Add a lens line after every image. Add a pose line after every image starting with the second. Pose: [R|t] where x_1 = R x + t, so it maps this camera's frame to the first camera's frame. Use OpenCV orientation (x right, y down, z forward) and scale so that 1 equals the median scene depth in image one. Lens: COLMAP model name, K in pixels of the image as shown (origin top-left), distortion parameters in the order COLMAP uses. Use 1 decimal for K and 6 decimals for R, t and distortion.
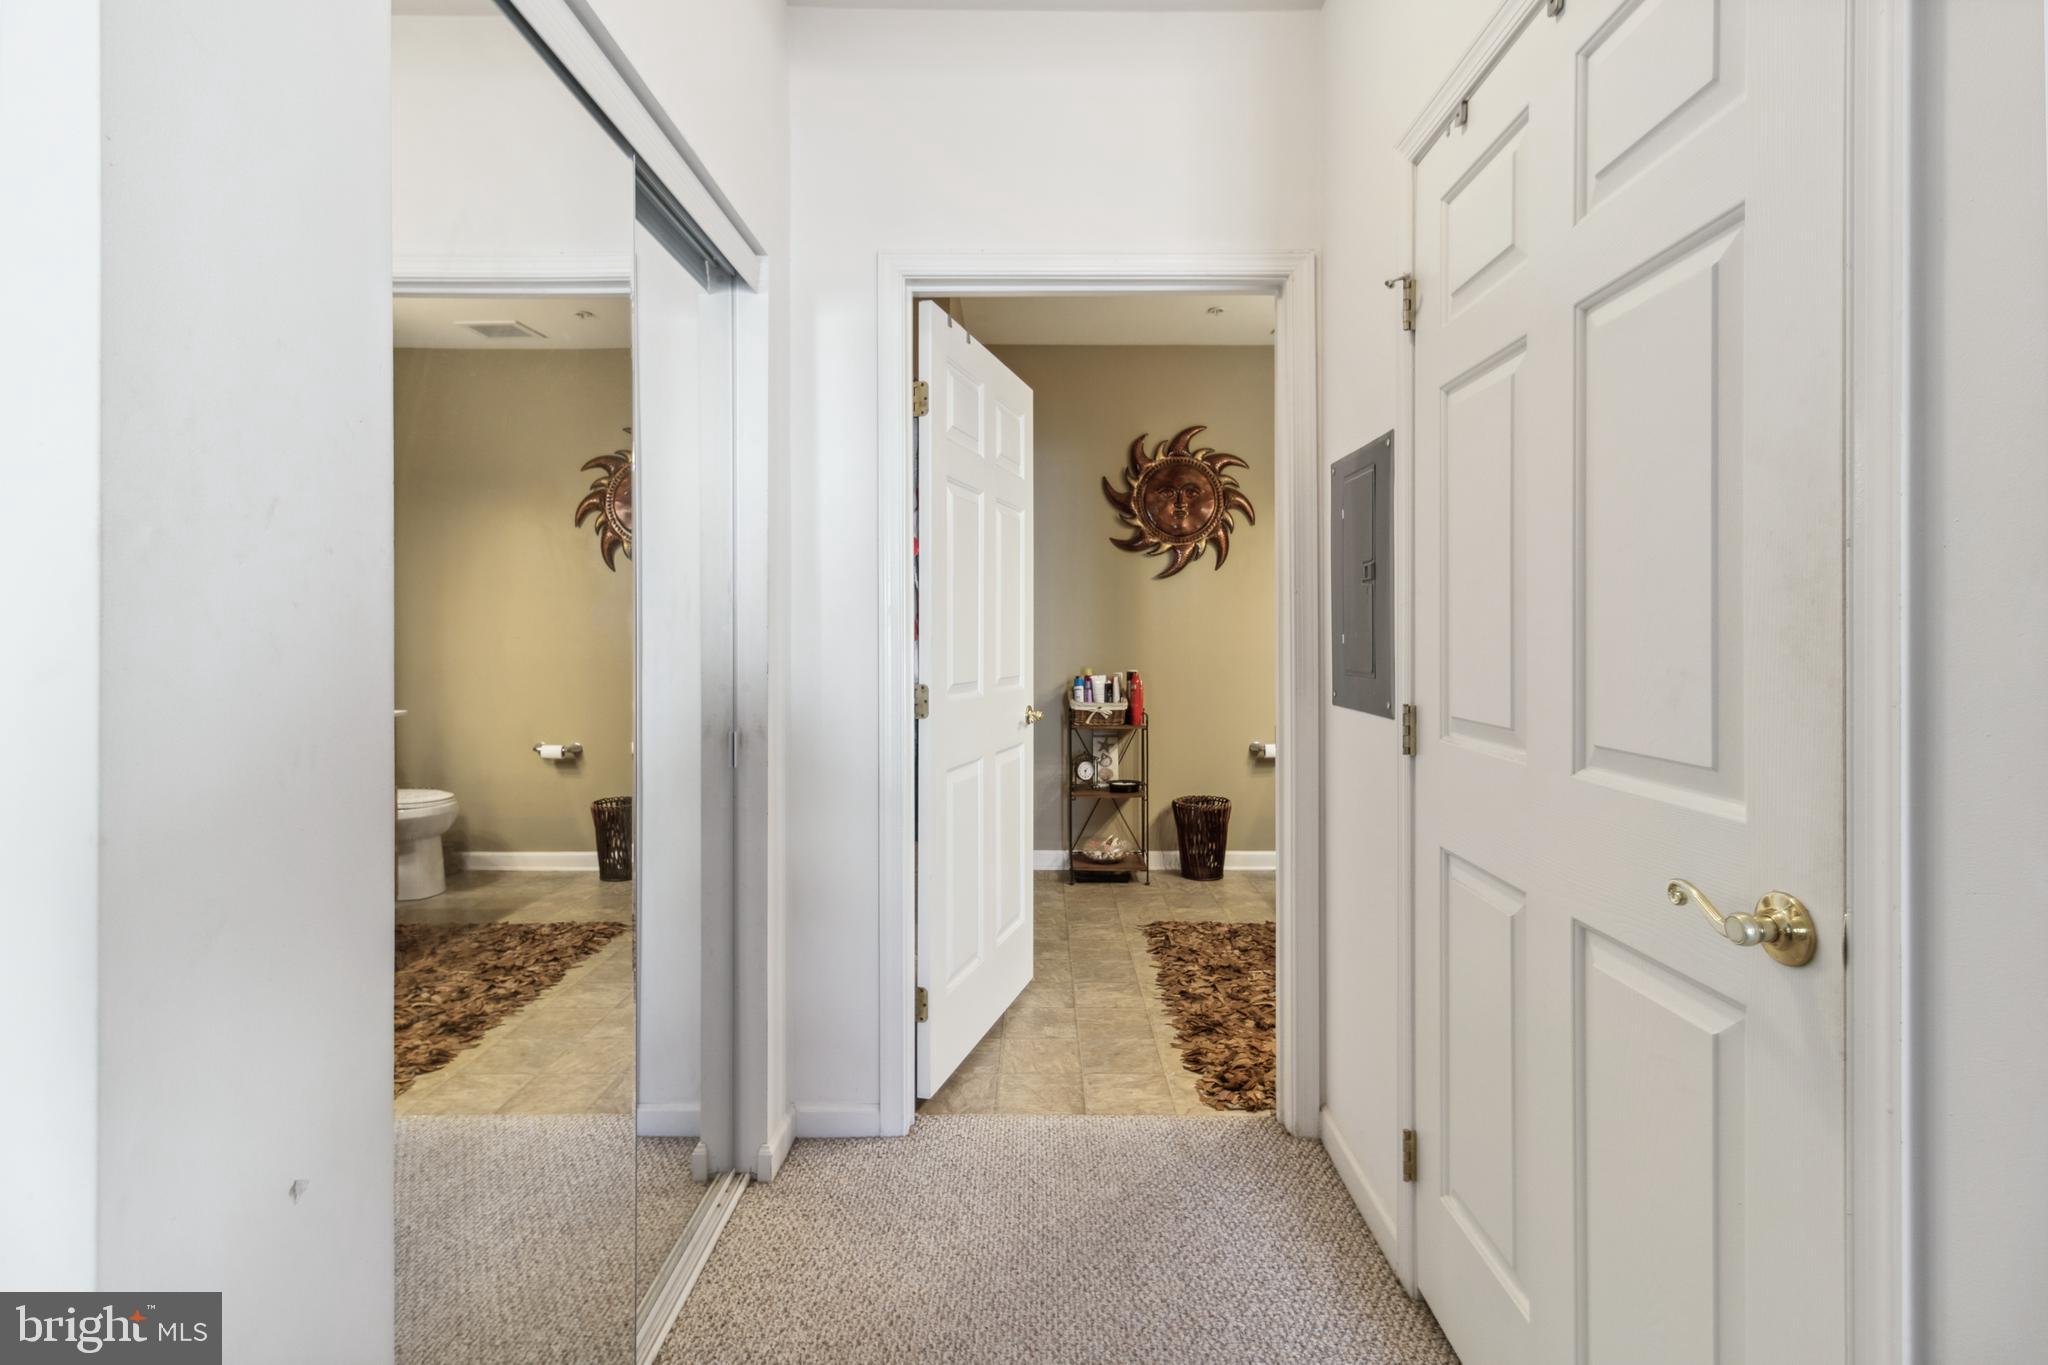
lens RADIAL K [[950.0, 0, 1049.0], [0, 950.0, 641.4], [0, 0, 1]] dist [-0.002960, -0.000384]
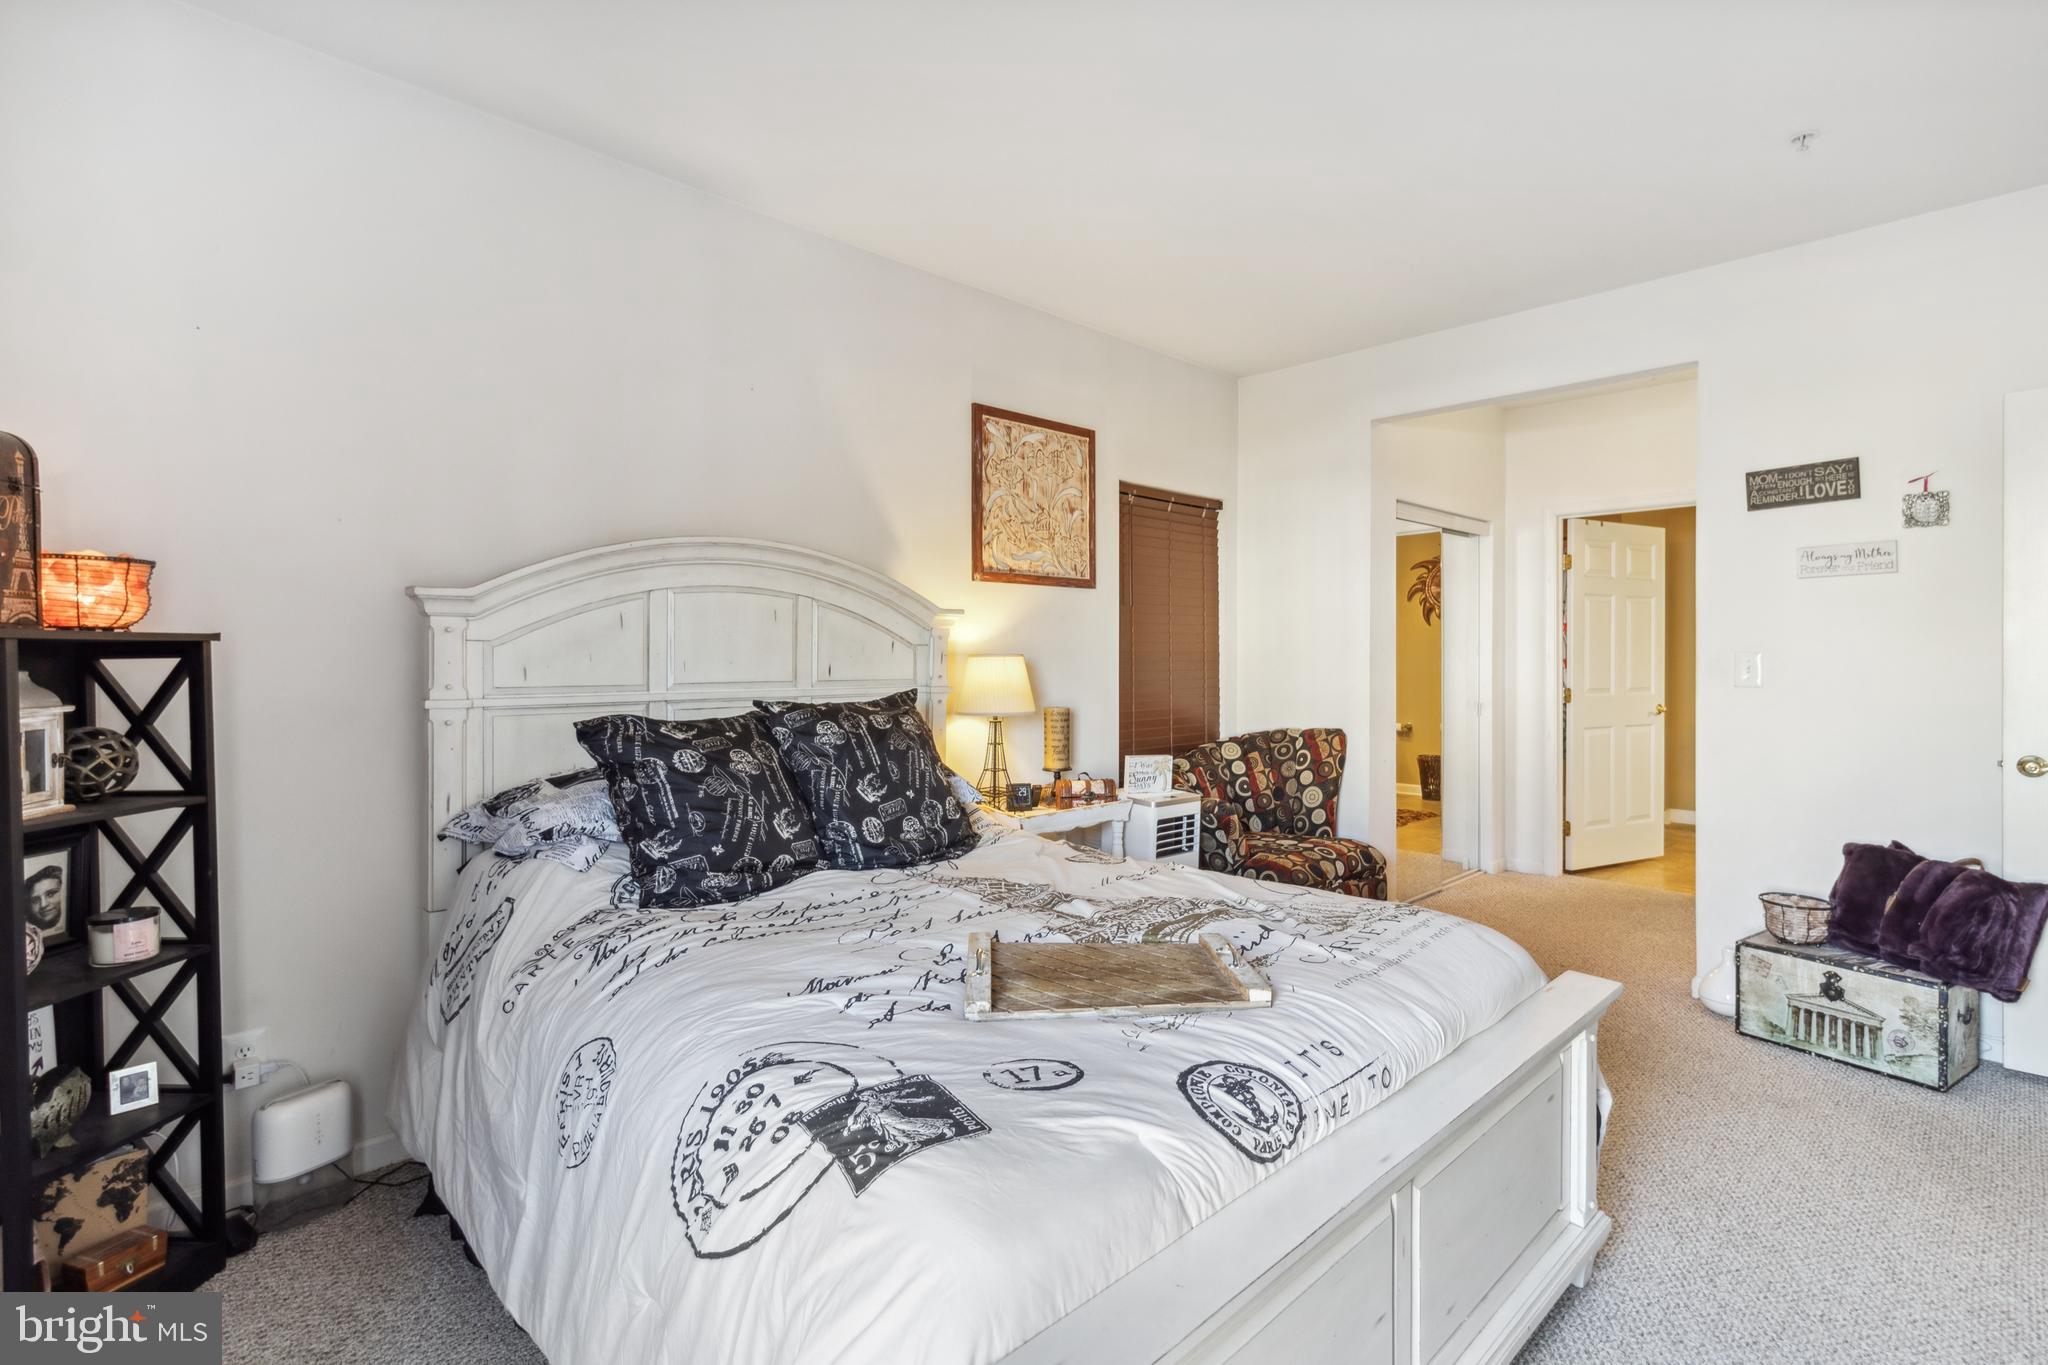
lens RADIAL K [[950.0, 0, 1027.8], [0, 950.0, 678.5], [0, 0, 1]] dist [-0.002960, -0.000384]
pose [[0.678446, 0.006033, -0.734625, 0.642112], [0.002014, 0.999947, 0.010072, -0.002260], [0.734647, -0.008313, 0.678398, -1.453351]]
